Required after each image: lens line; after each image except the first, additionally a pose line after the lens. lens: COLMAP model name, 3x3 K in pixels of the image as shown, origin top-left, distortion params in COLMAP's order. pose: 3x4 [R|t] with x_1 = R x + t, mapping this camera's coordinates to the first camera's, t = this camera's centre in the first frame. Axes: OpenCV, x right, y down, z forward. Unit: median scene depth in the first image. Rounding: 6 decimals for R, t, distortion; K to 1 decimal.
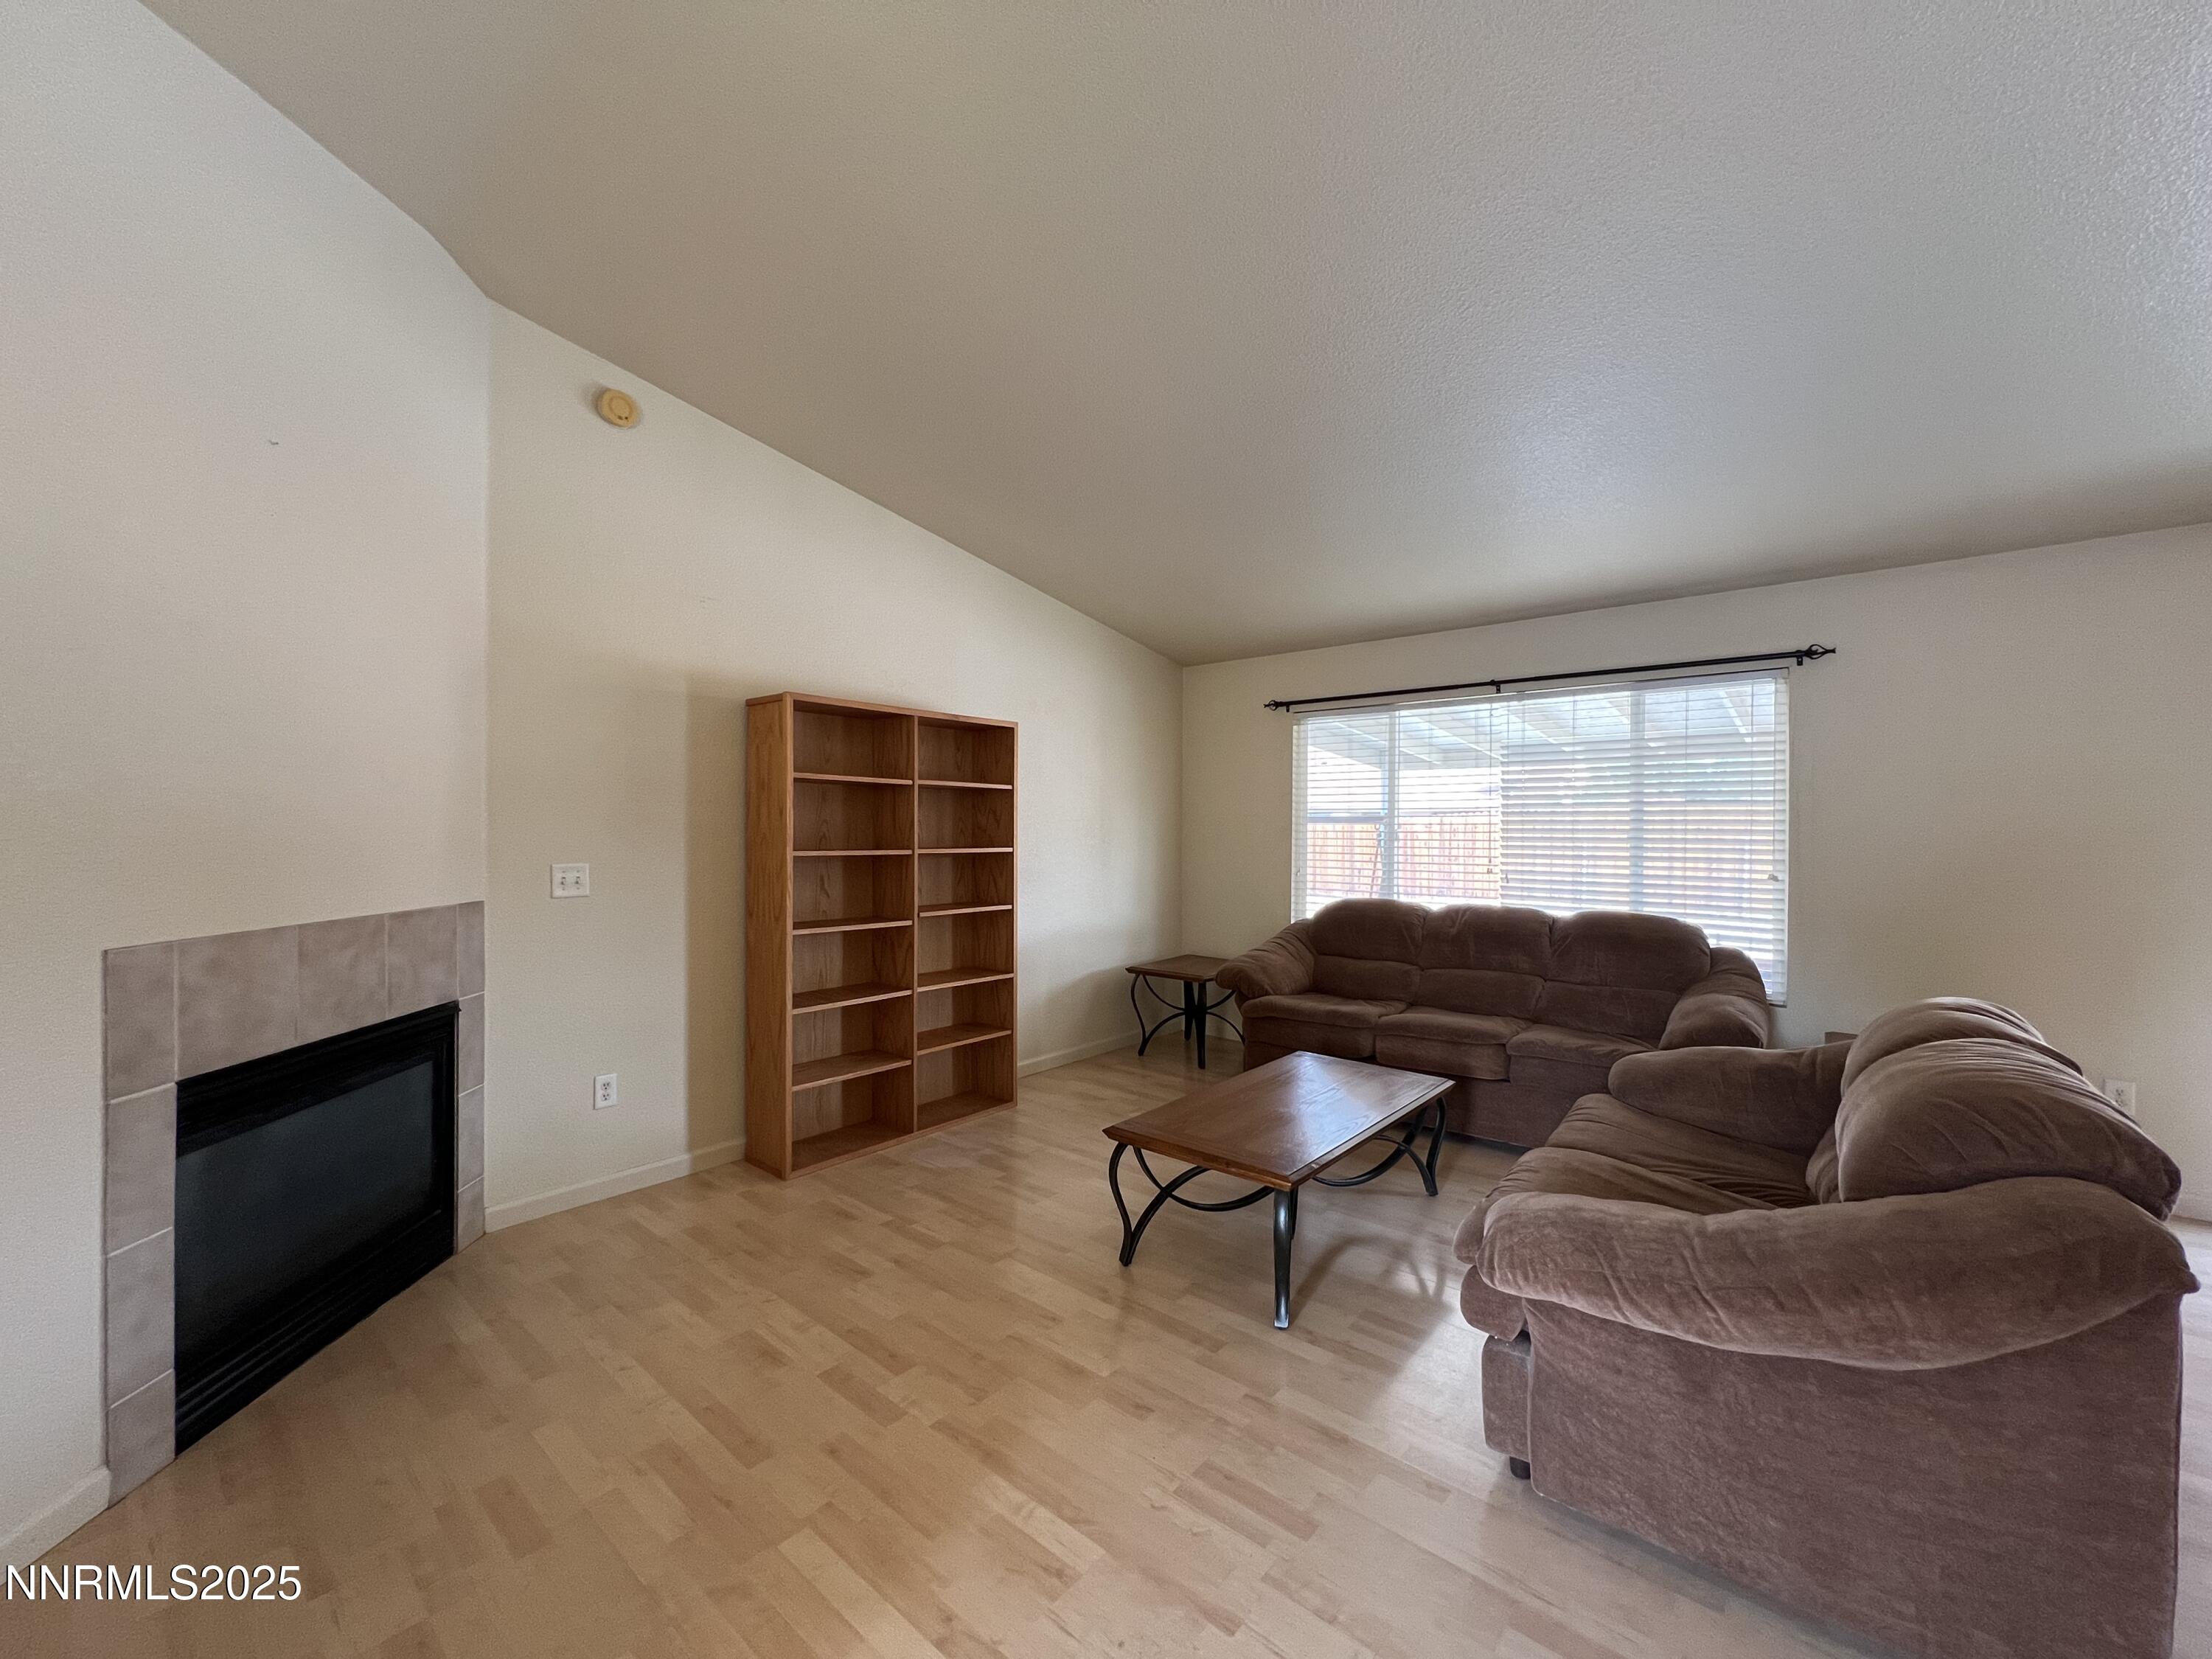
lens RADIAL K [[885.2, 0, 1103.1], [0, 885.2, 830.1], [0, 0, 1]] dist [-0.001677, -0.000194]
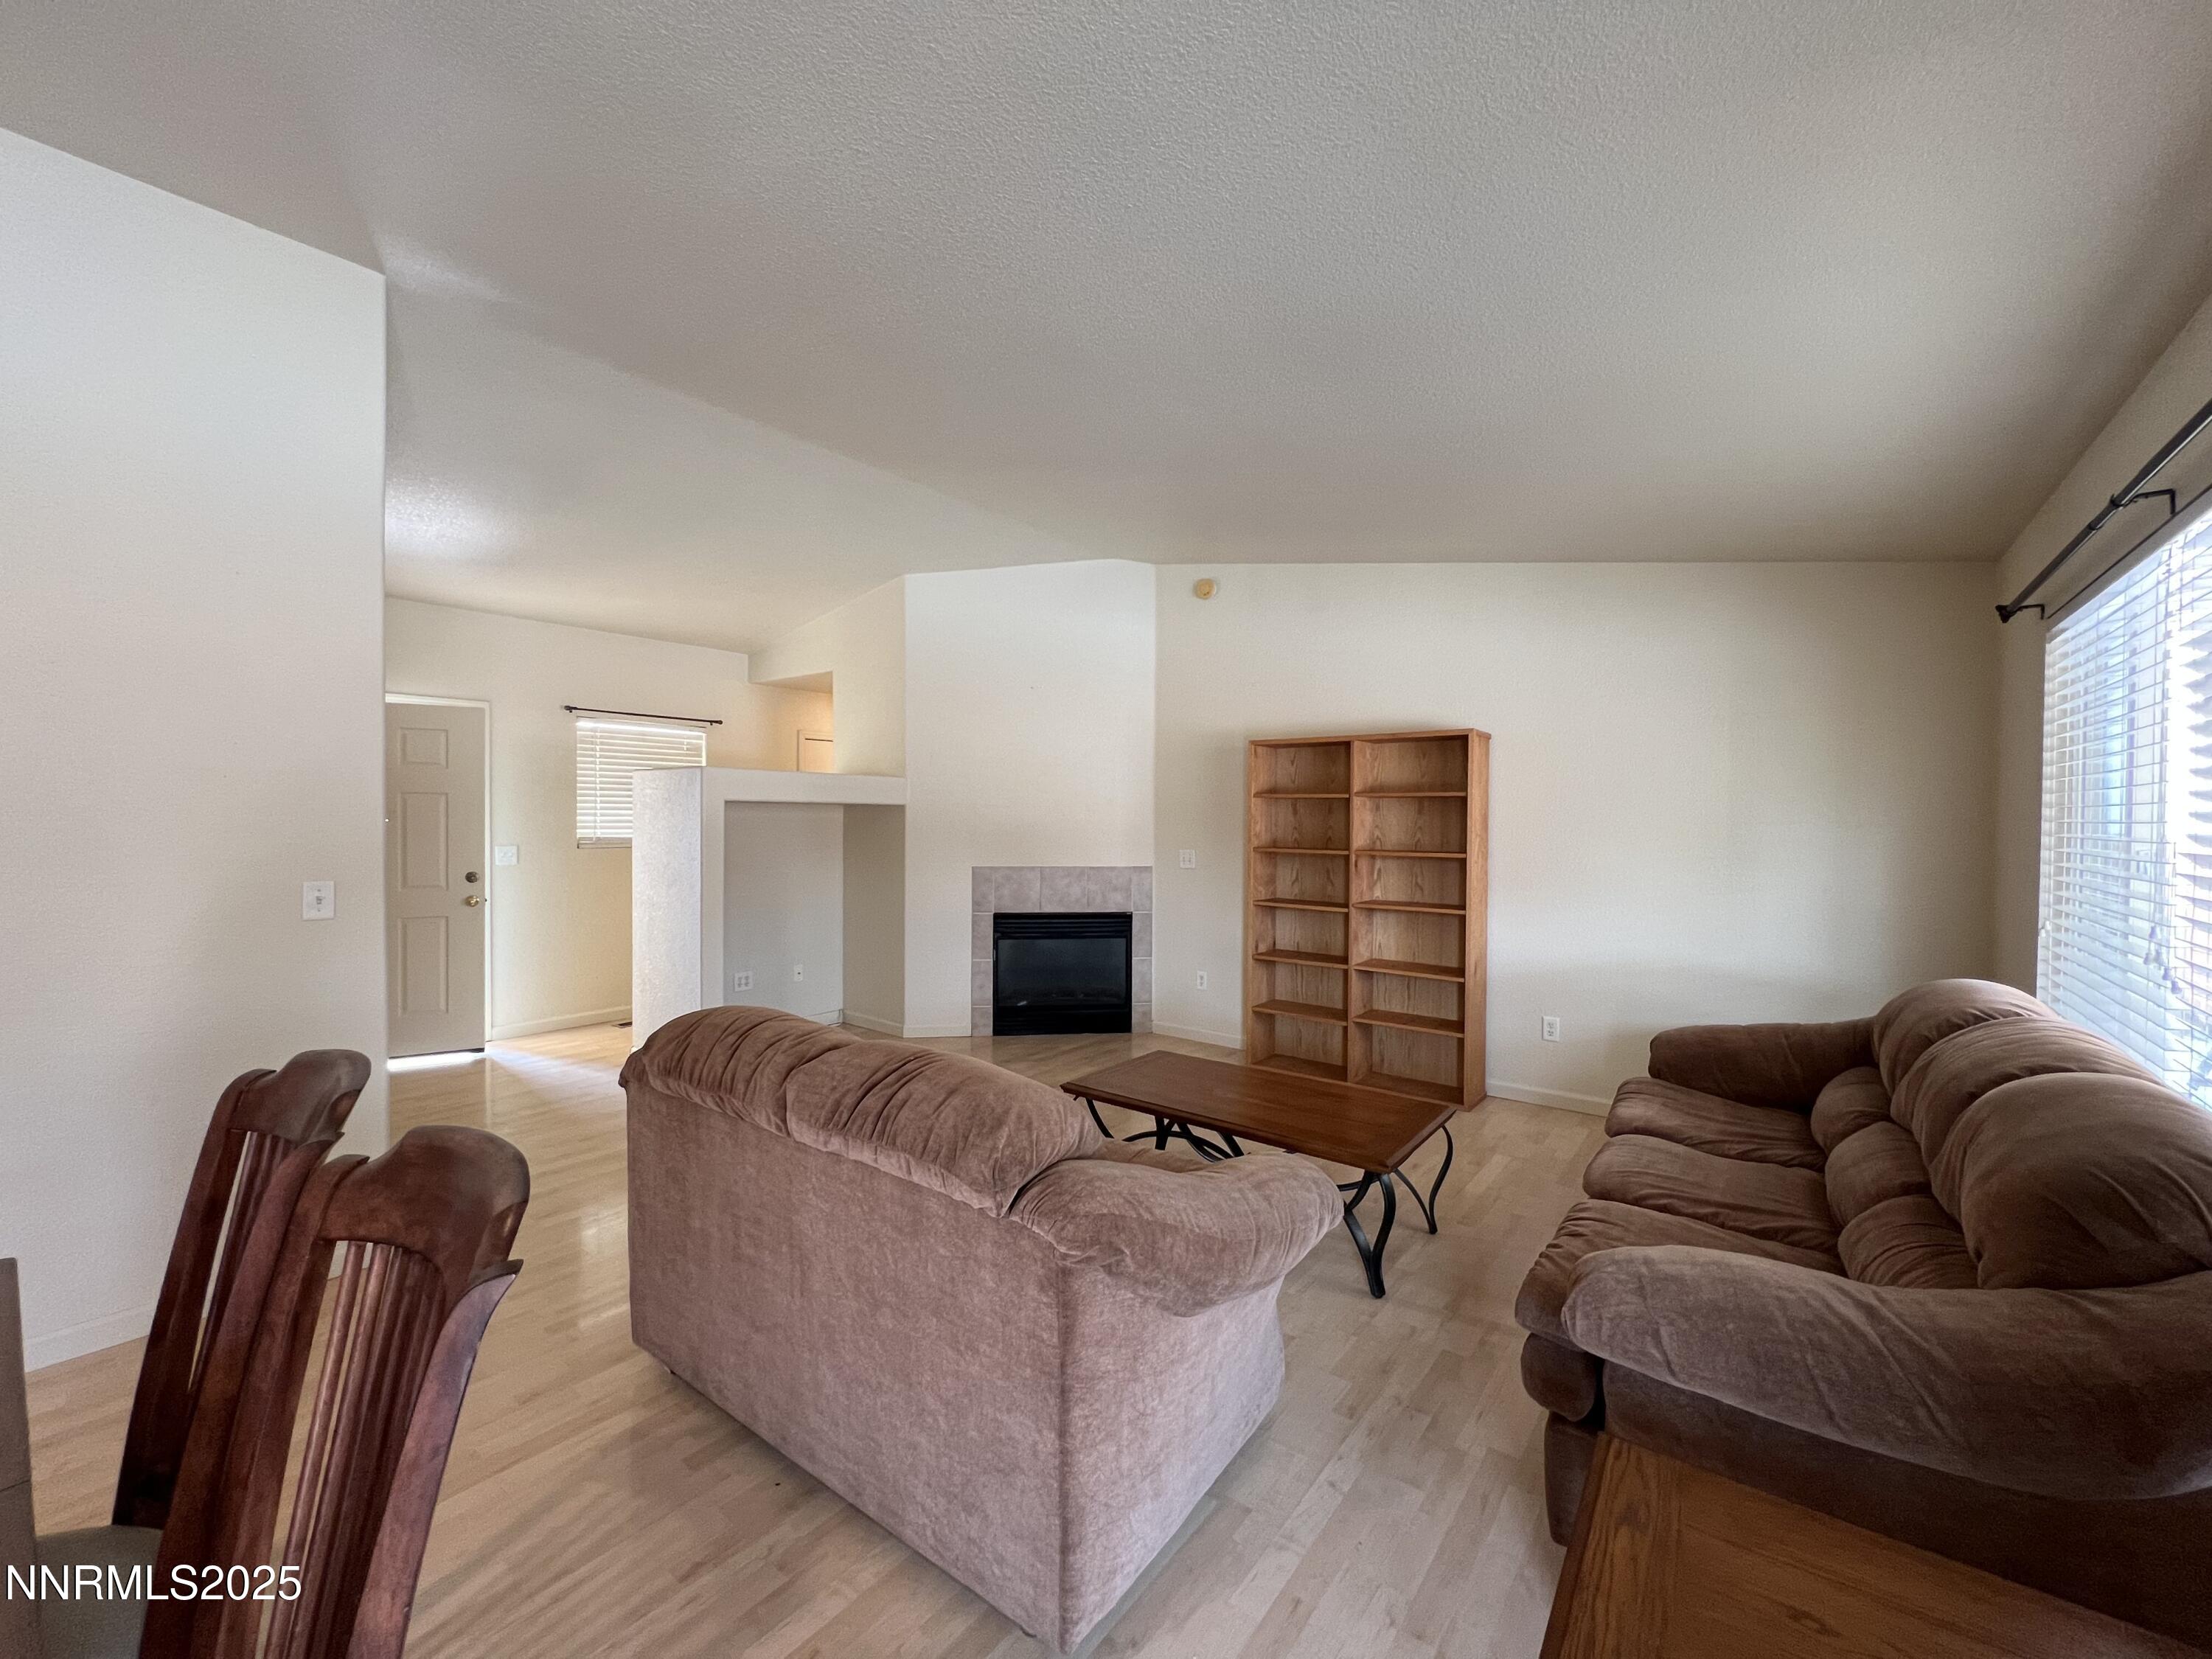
lens RADIAL K [[885.2, 0, 1103.1], [0, 885.2, 830.1], [0, 0, 1]] dist [-0.001677, -0.000194]
pose [[0.052242, 0.009516, -0.998589, 1.373460], [-0.006119, 0.999939, 0.009209, -0.020754], [0.998616, 0.005629, 0.052297, 0.829300]]
